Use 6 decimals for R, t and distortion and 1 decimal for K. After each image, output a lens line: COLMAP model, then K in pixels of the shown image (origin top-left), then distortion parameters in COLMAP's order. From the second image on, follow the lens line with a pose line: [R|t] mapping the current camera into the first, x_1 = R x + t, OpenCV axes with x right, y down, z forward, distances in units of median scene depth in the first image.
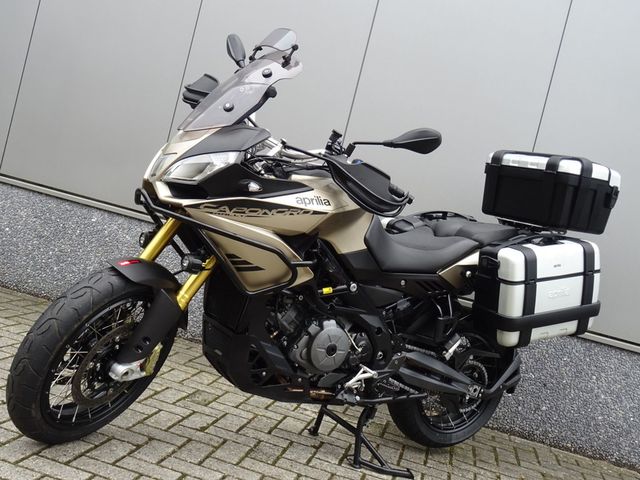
lens RADIAL K [[766.1, 0, 320.0], [0, 766.1, 240.0], [0, 0, 1]] dist [0.008406, 0.003556]
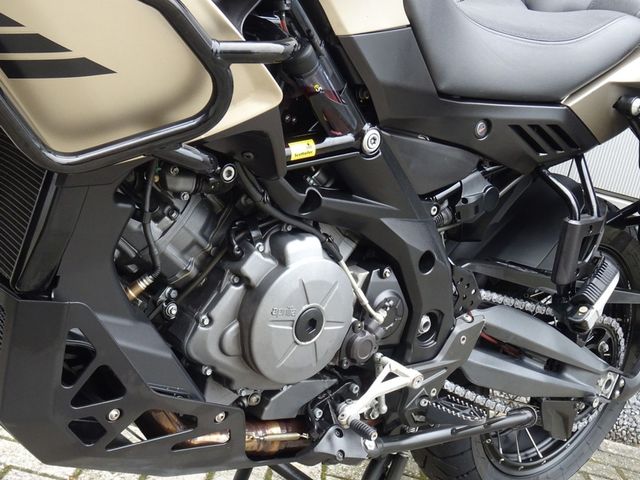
lens RADIAL K [[1070.6, 0, 320.0], [0, 1070.6, 240.0], [0, 0, 1]] dist [-0.014446, -0.052338]
pose [[0.989064, -0.020769, 0.146018, -0.048510], [-0.000120, 0.989921, 0.141617, 0.038118], [-0.147488, -0.140086, 0.979093, 0.529558]]
